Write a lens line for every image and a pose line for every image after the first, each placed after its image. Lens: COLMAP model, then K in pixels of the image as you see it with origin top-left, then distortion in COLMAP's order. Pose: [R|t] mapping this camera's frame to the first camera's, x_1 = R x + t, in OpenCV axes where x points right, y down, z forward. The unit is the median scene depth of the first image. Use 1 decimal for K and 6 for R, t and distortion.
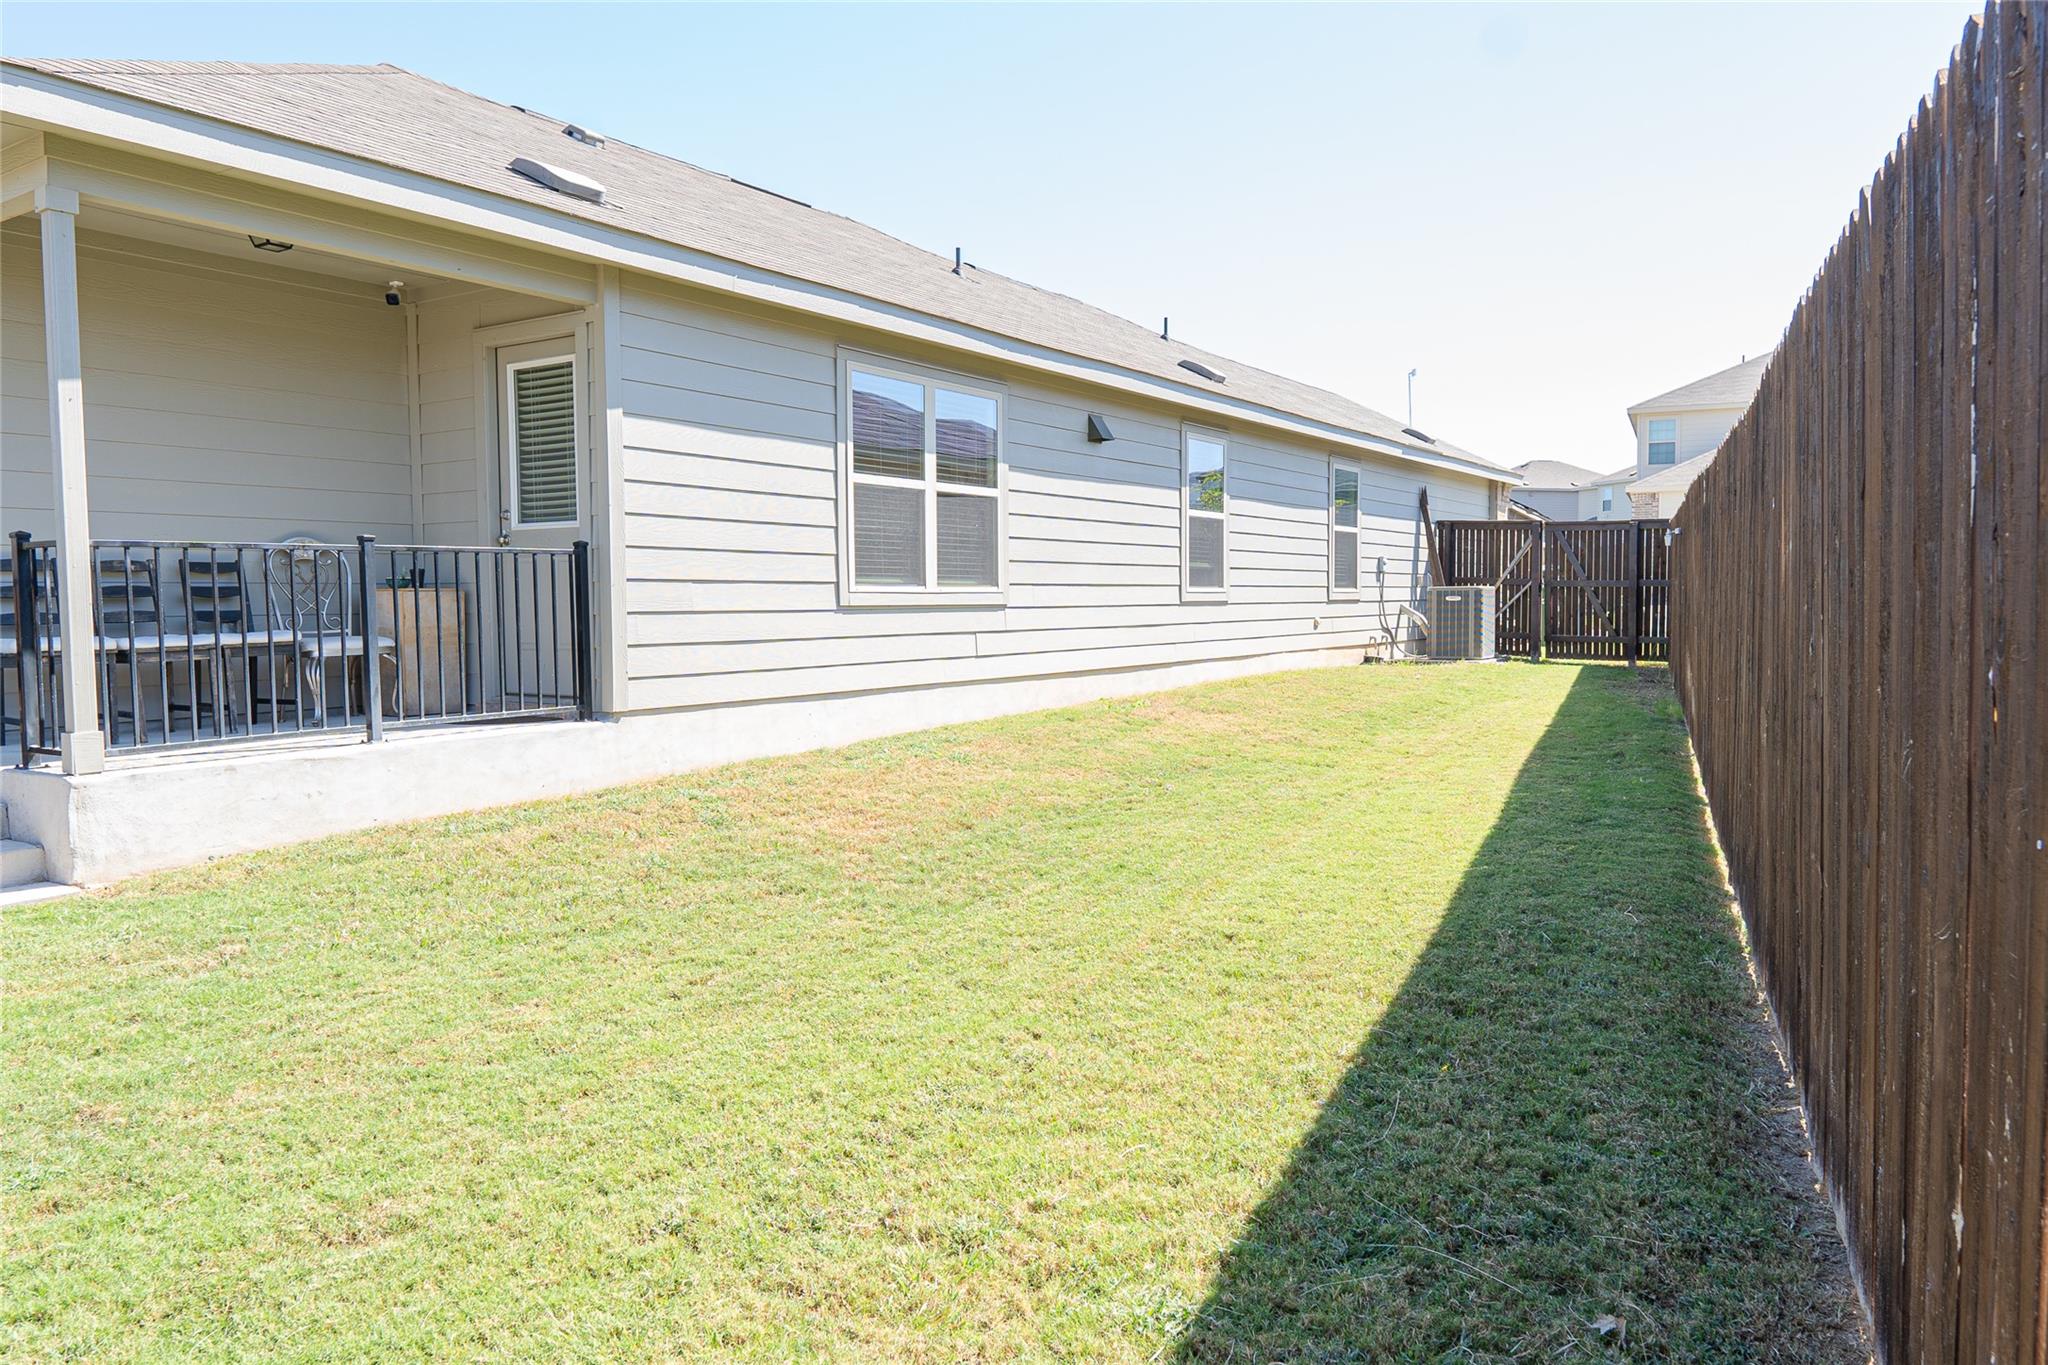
lens RADIAL K [[1387.7, 0, 1024.0], [0, 1387.7, 682.5], [0, 0, 1]] dist [-0.020261, 0.000491]
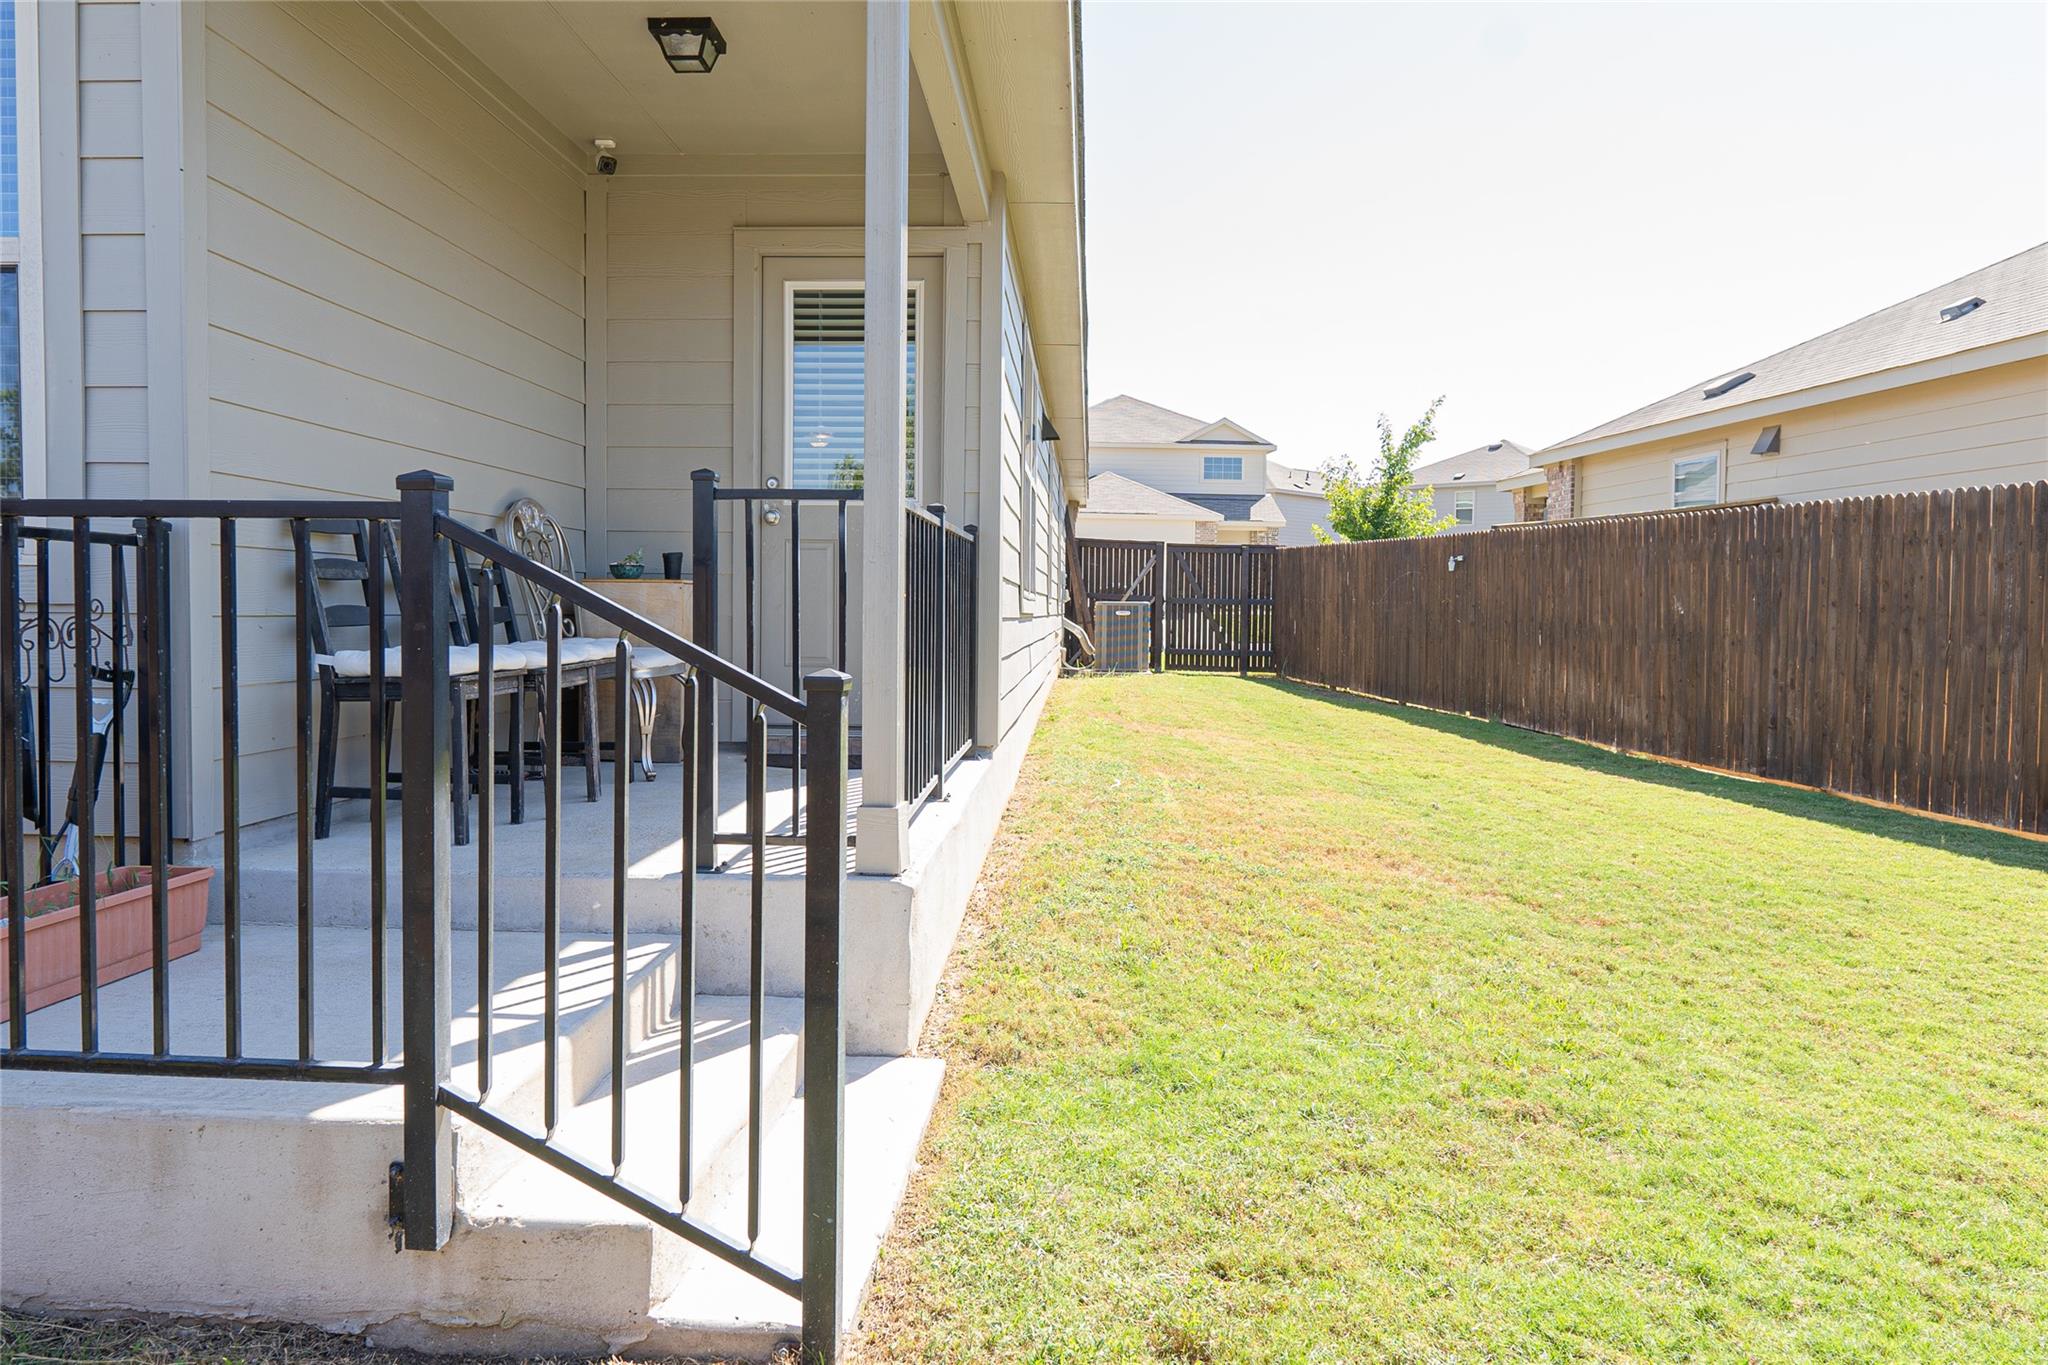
lens RADIAL K [[1387.7, 0, 1024.0], [0, 1387.7, 682.5], [0, 0, 1]] dist [-0.020261, 0.000491]
pose [[0.856845, -0.010843, 0.515460, -0.637788], [0.015714, 0.999864, -0.005087, -0.008704], [-0.515334, 0.012459, 0.856899, 0.293460]]
